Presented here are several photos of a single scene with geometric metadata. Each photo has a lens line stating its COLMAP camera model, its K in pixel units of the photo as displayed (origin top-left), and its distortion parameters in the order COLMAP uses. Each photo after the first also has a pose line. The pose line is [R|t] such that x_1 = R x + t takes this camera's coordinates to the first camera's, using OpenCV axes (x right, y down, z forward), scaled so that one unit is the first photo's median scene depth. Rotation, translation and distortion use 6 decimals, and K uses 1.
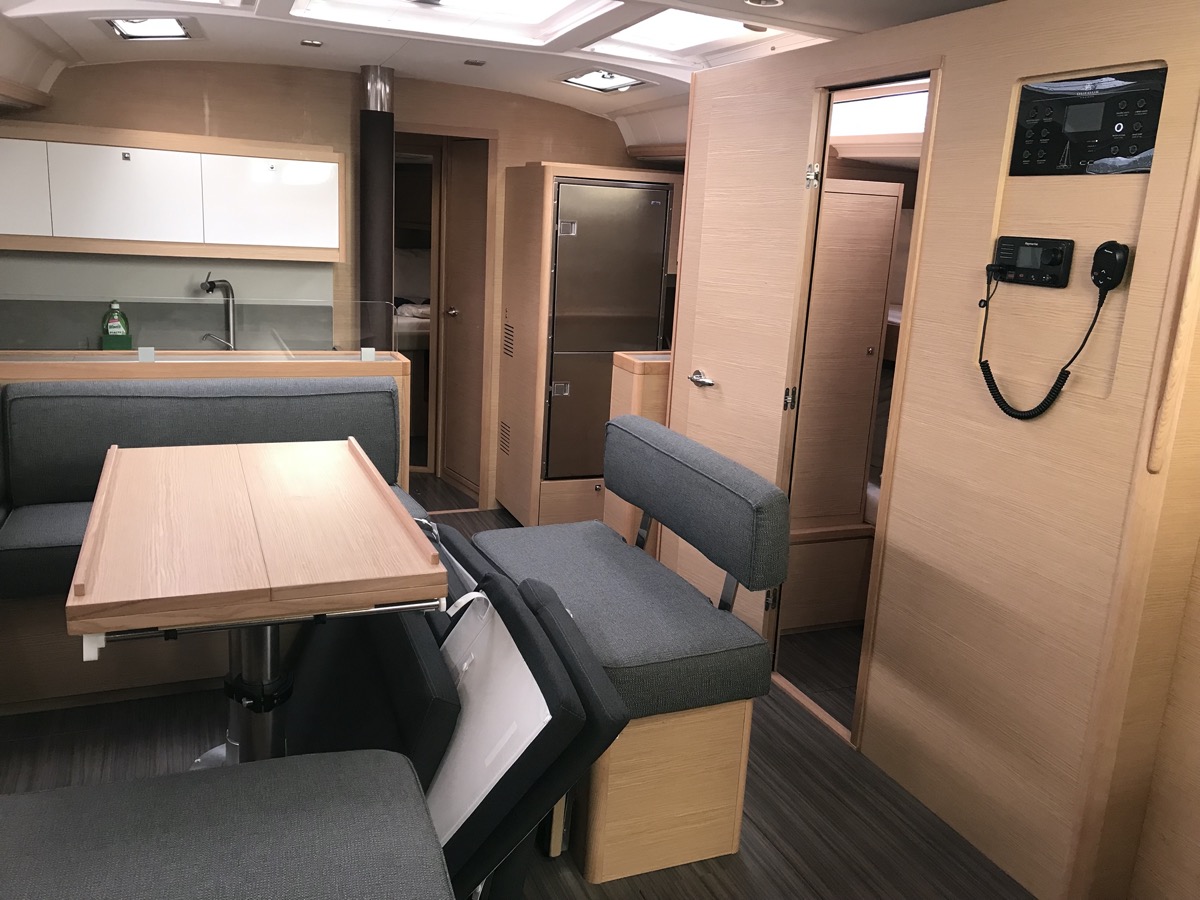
lens RADIAL K [[987.9, 0, 605.0], [0, 987.9, 452.3], [0, 0, 1]] dist [0.003194, 0.004862]
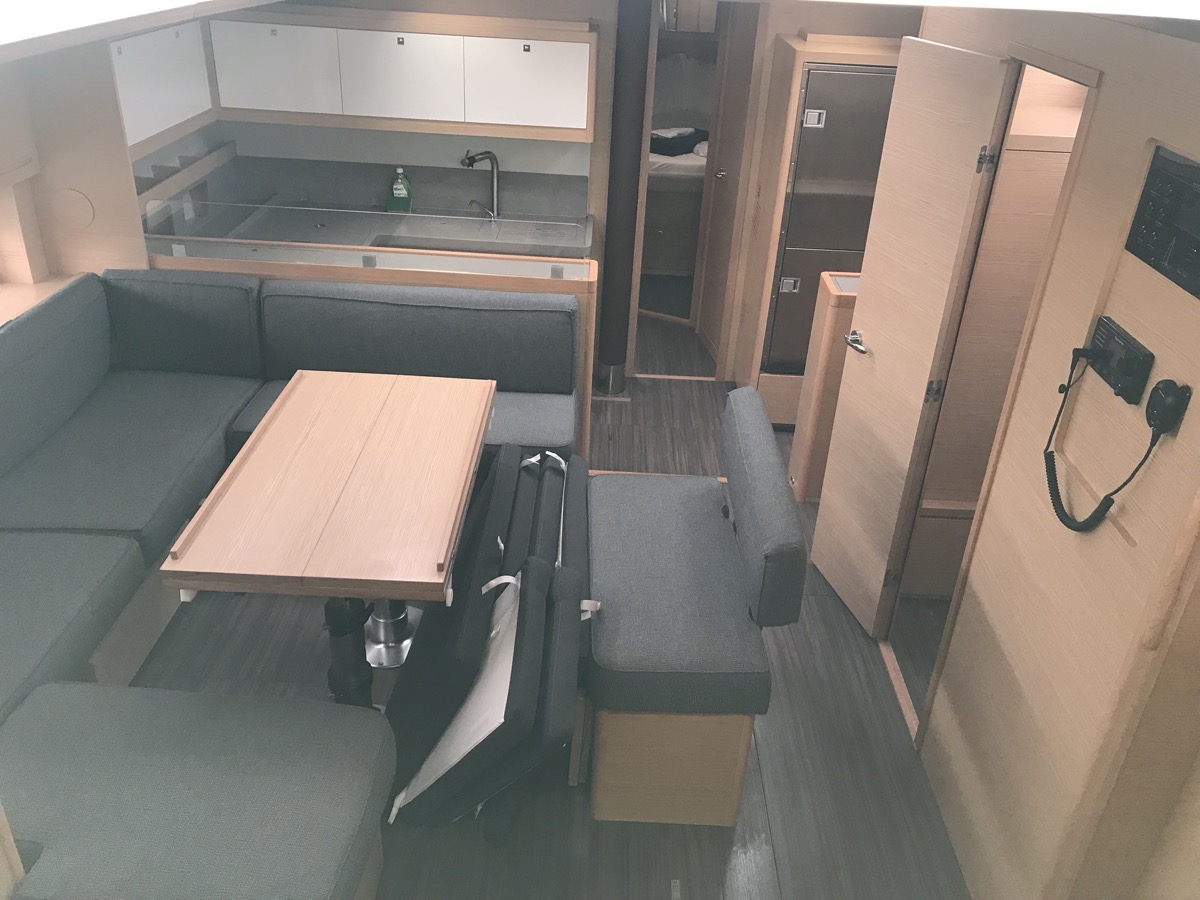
lens RADIAL K [[986.2, 0, 600.0], [0, 986.2, 450.0], [0, 0, 1]] dist [0.000138, -0.002565]
pose [[0.915586, 0.184539, -0.357279, 0.196236], [-0.092749, 0.961438, 0.258910, -0.172701], [0.391280, -0.203917, 0.897395, 0.017516]]
